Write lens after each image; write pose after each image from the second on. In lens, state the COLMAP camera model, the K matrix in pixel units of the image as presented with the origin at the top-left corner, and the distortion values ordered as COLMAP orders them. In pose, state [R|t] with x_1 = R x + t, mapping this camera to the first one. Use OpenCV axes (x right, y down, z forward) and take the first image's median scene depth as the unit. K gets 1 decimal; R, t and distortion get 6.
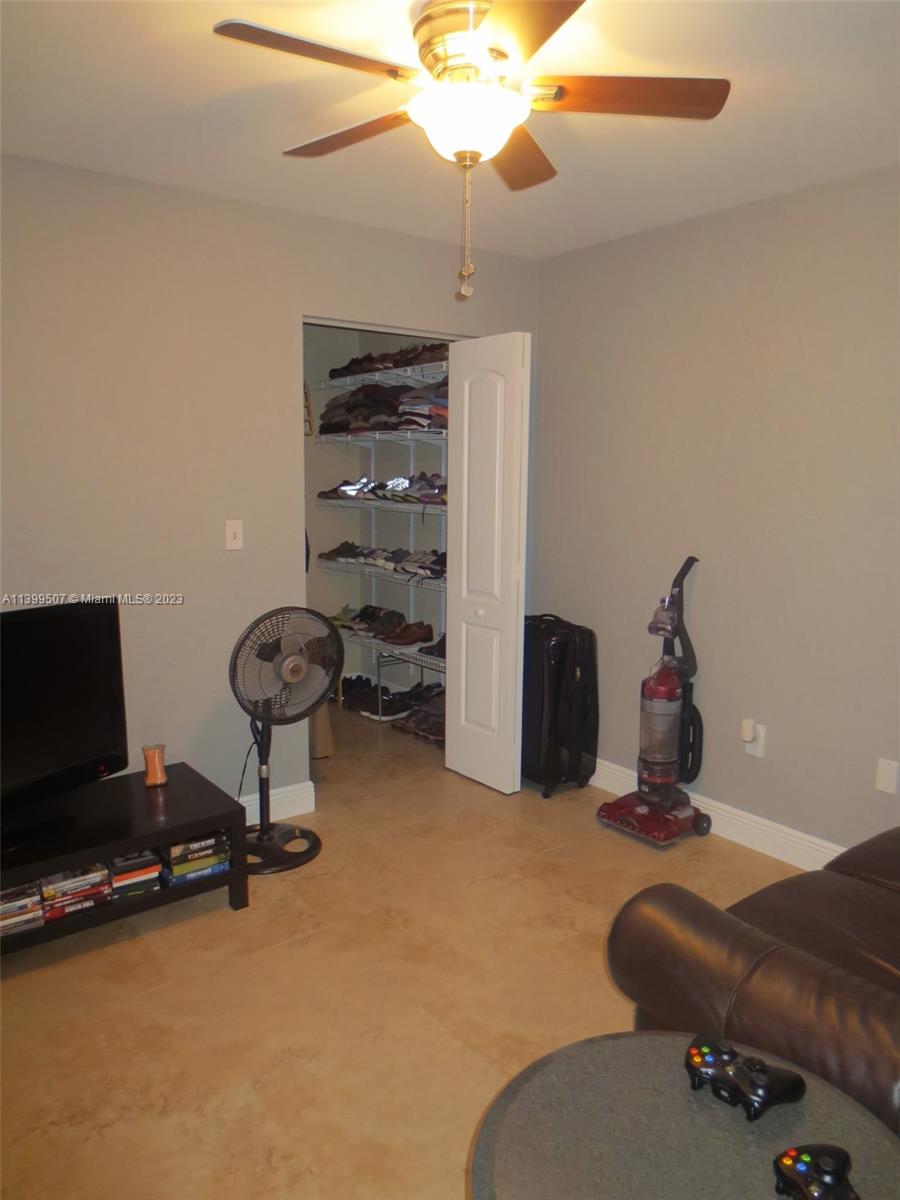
lens RADIAL K [[851.4, 0, 450.0], [0, 851.4, 600.0], [0, 0, 1]] dist [-0.044570, 0.000319]
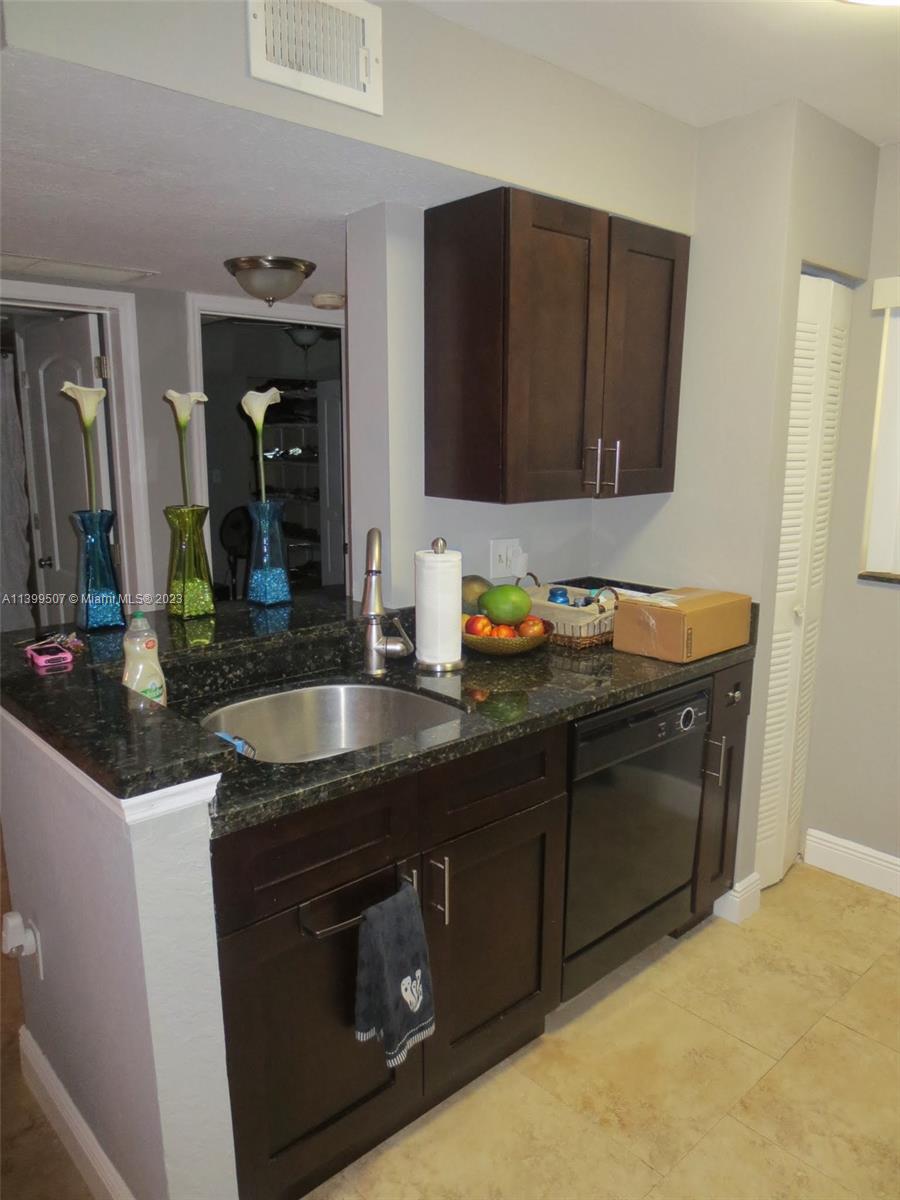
lens RADIAL K [[851.4, 0, 450.0], [0, 851.4, 600.0], [0, 0, 1]] dist [-0.044570, 0.000319]
pose [[0.996203, -0.022928, 0.083986, 0.113240], [0.018706, 0.998537, 0.050728, 0.100442], [-0.085026, -0.048965, 0.995175, -0.898236]]
